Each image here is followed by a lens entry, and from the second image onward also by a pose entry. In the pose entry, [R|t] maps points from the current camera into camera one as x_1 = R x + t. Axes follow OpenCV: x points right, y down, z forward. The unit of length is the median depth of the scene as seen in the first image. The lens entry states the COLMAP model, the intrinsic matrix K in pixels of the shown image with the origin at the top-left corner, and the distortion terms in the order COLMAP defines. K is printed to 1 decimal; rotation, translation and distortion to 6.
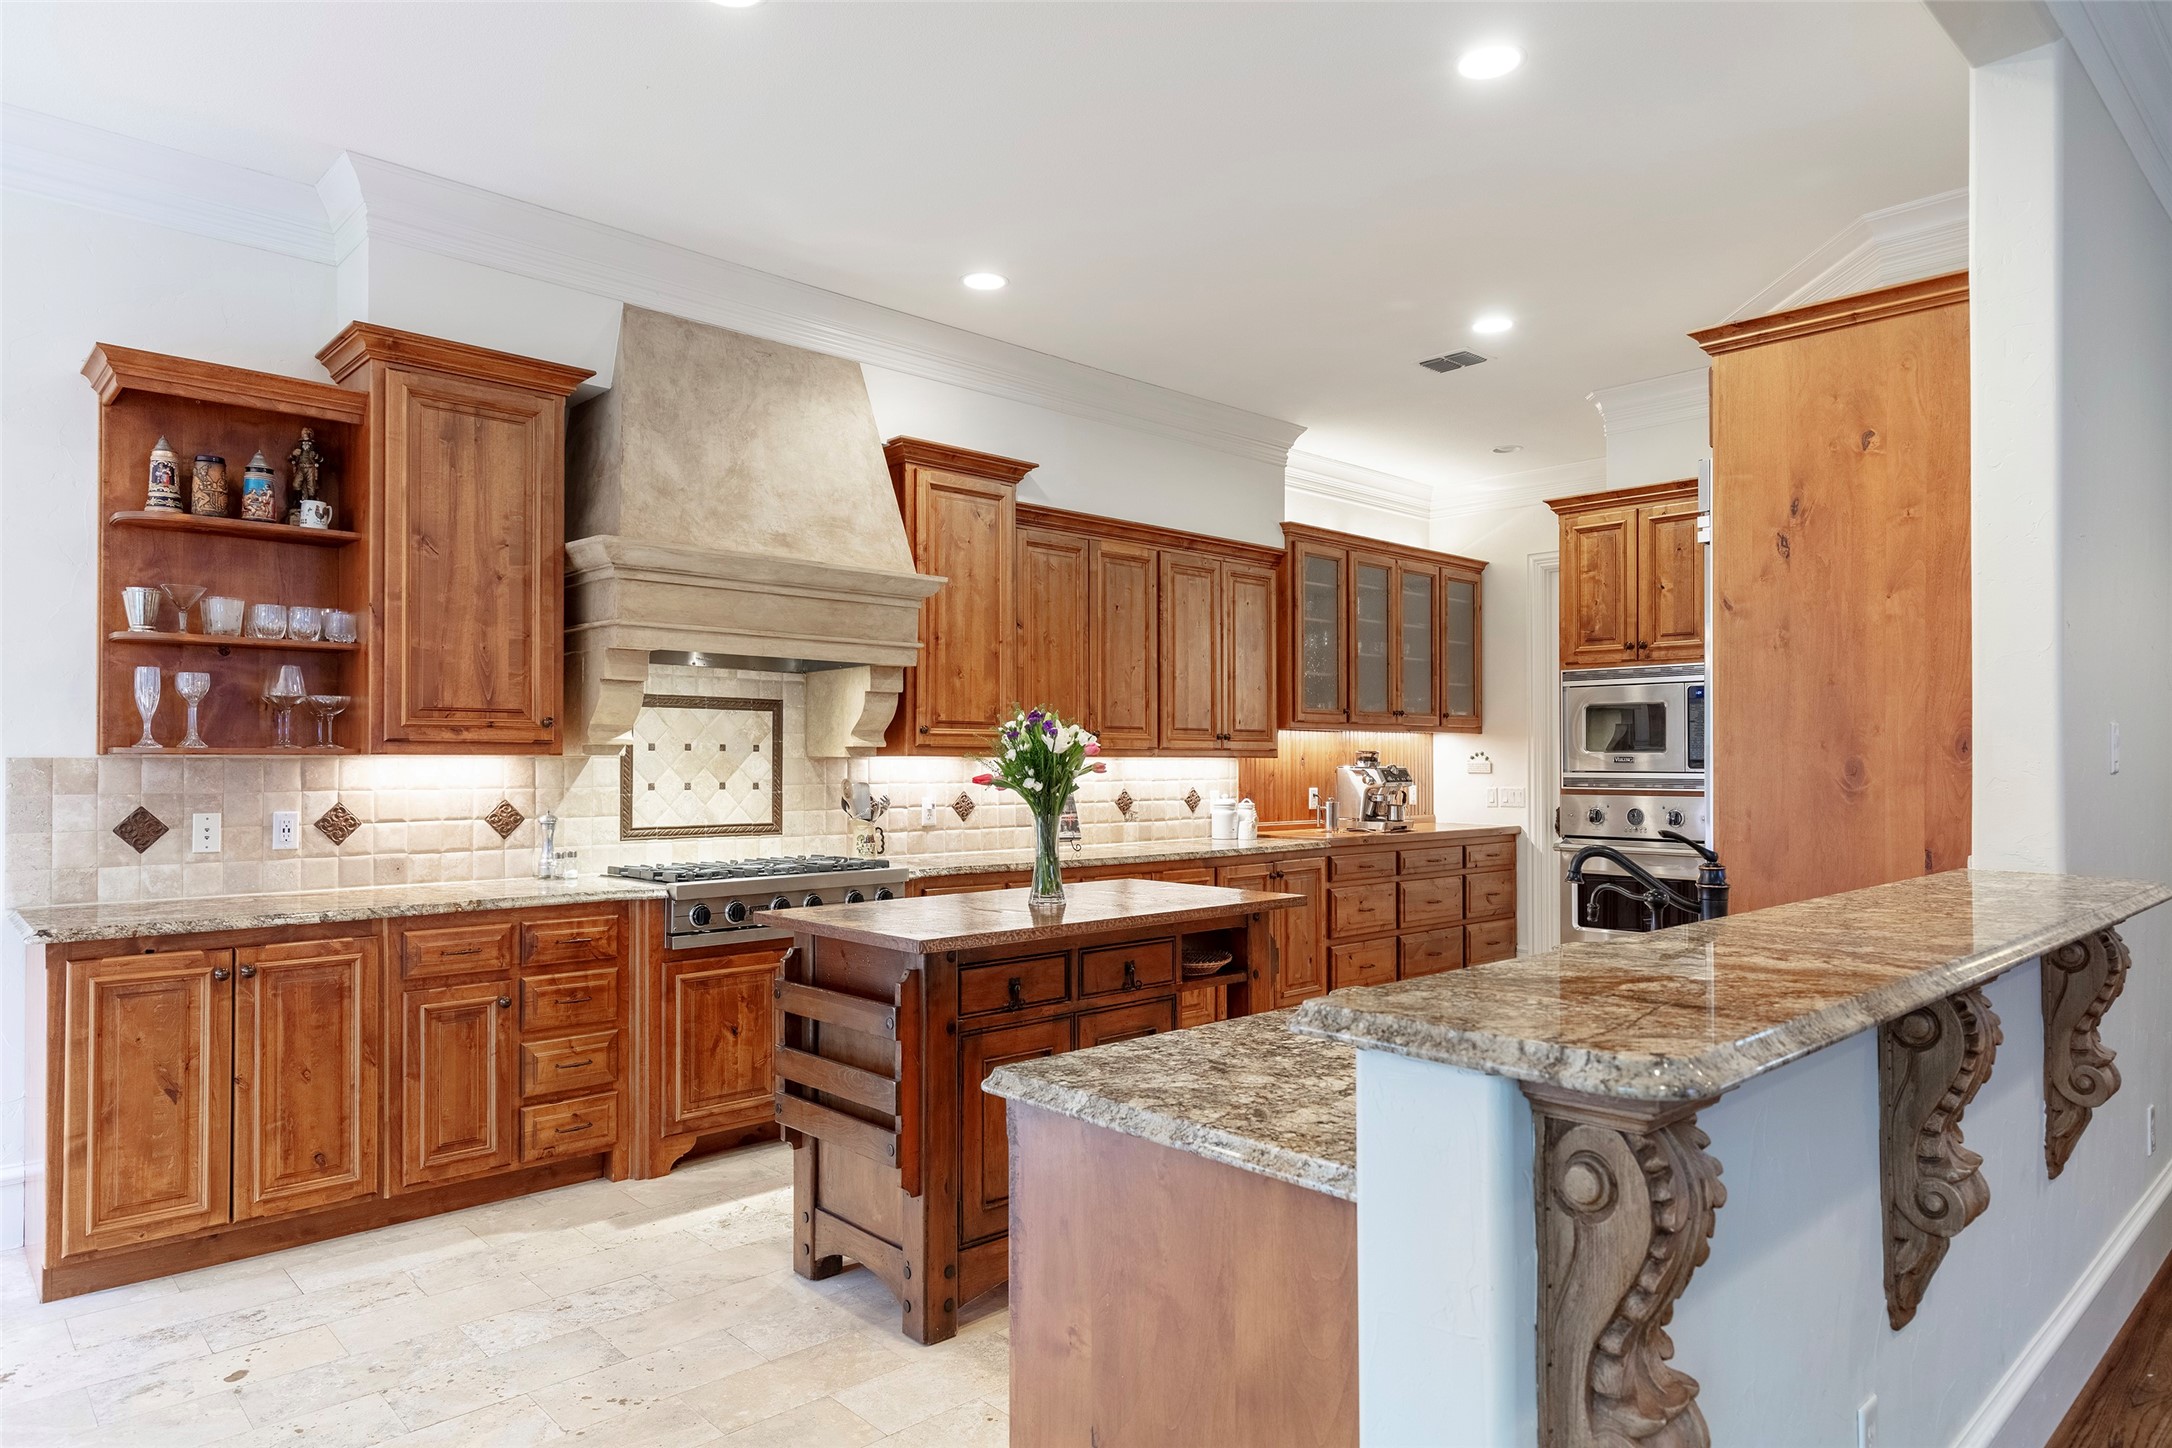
lens RADIAL K [[1310.3, 0, 1081.3], [0, 1310.3, 730.4], [0, 0, 1]] dist [0.016521, -0.000763]
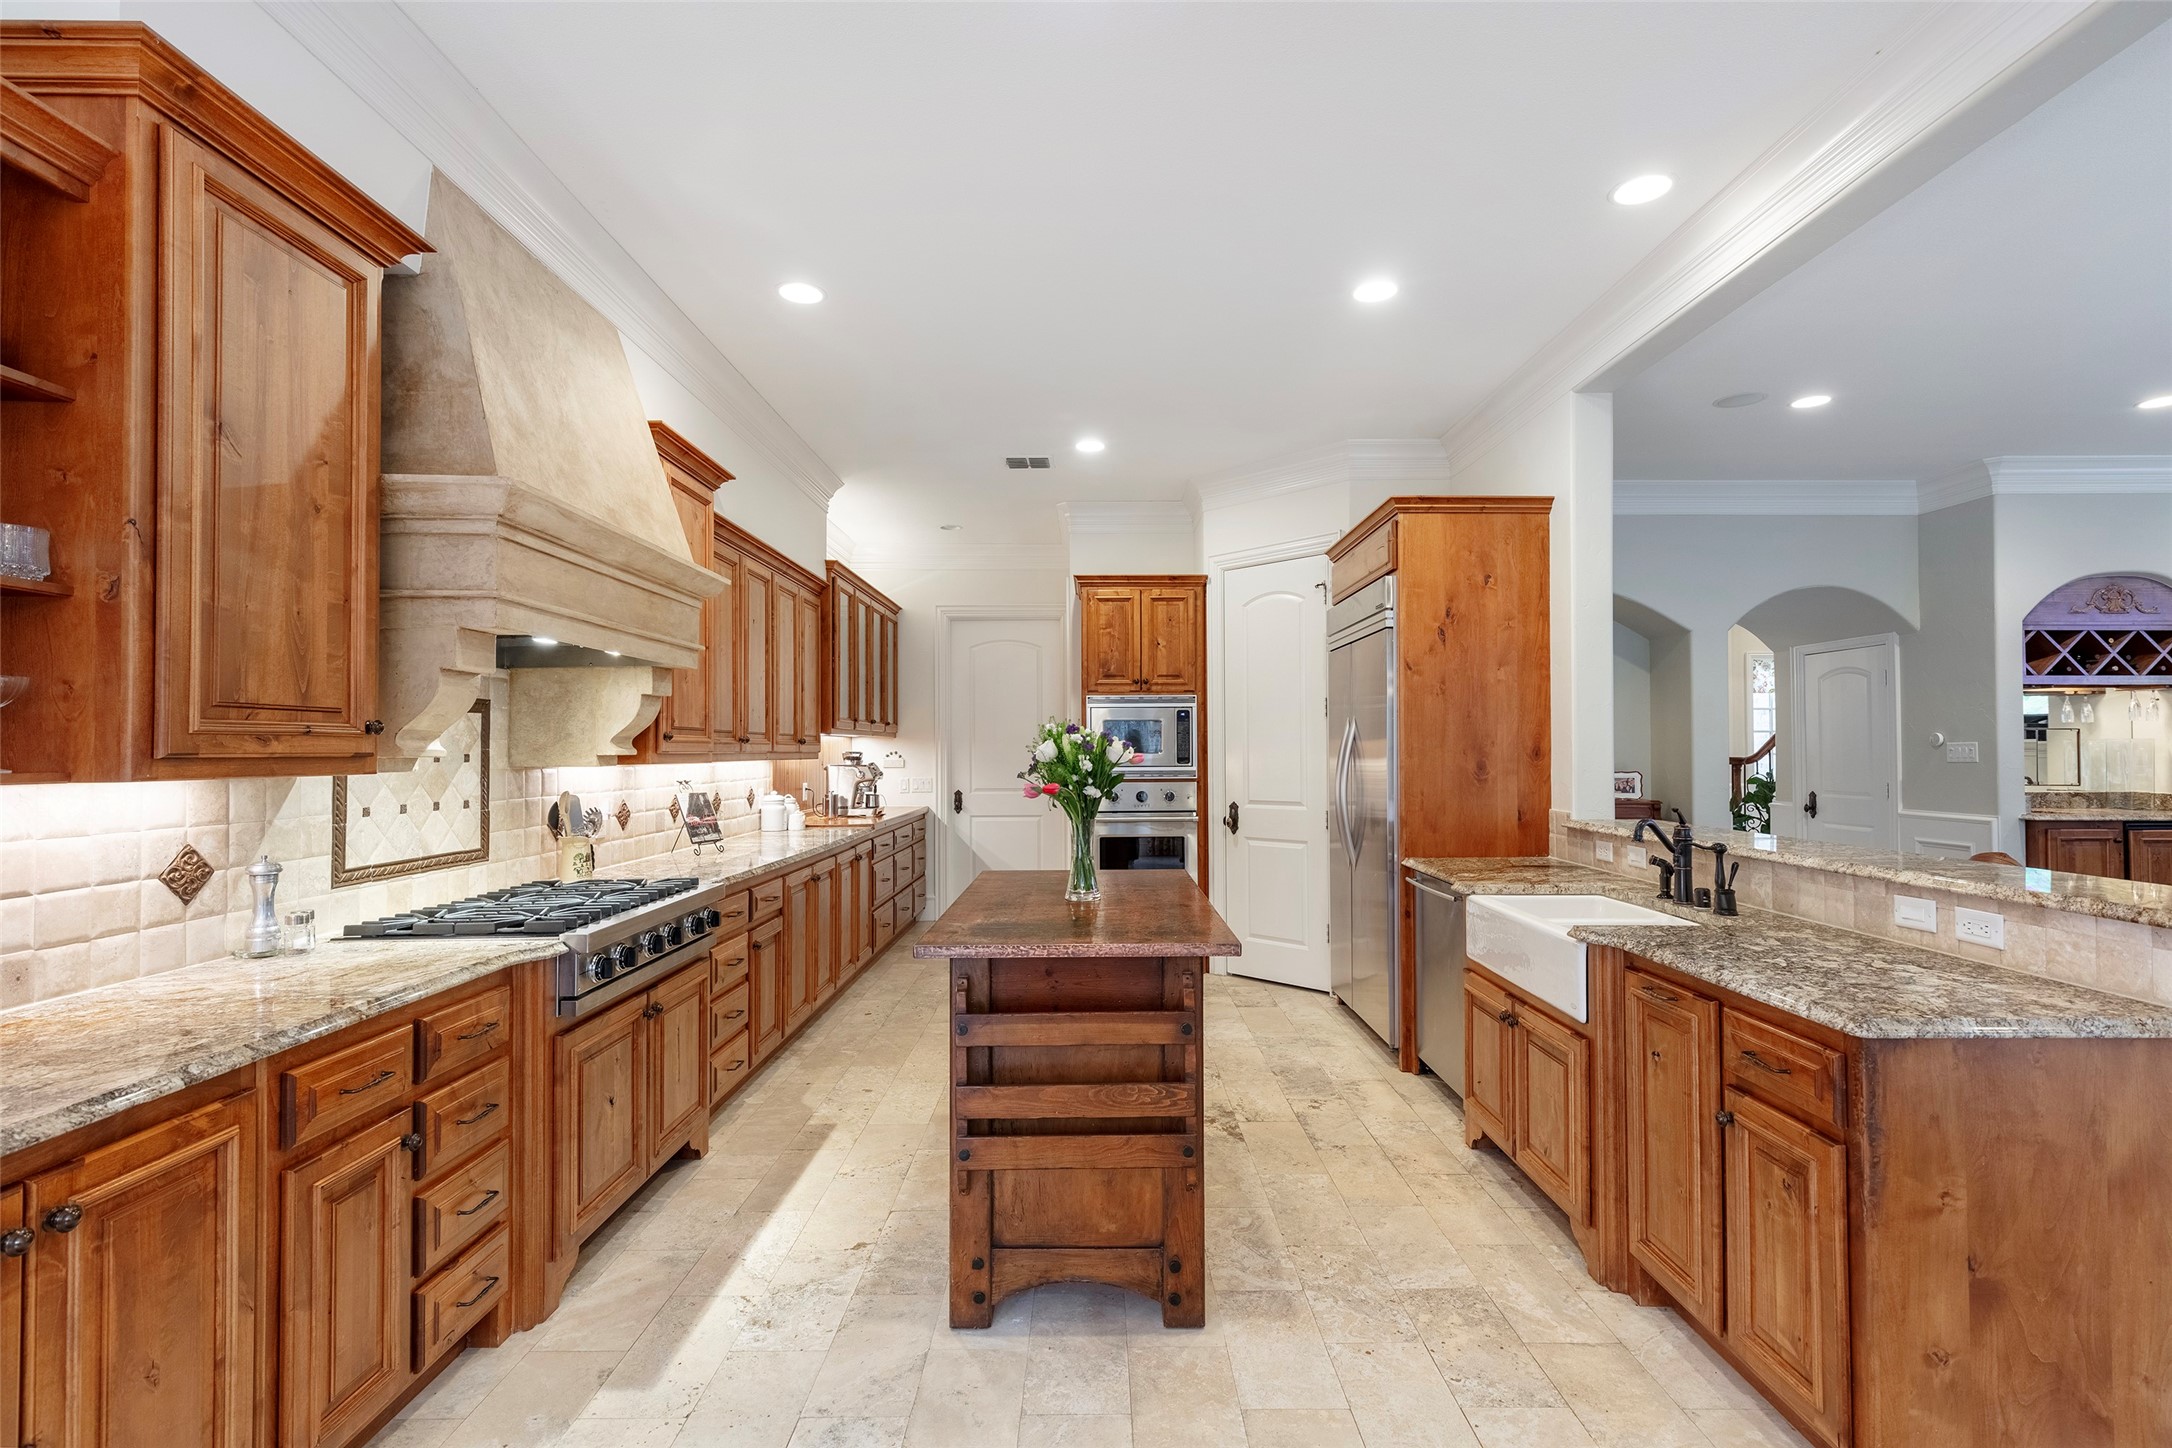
lens RADIAL K [[972.2, 0, 1086.0], [0, 972.2, 724.0], [0, 0, 1]] dist [0.008506, 0.000450]
pose [[0.677235, 0.013658, 0.735640, -0.533673], [-0.009418, 0.999907, -0.009894, -0.006393], [-0.735706, -0.000228, 0.677301, 0.374856]]
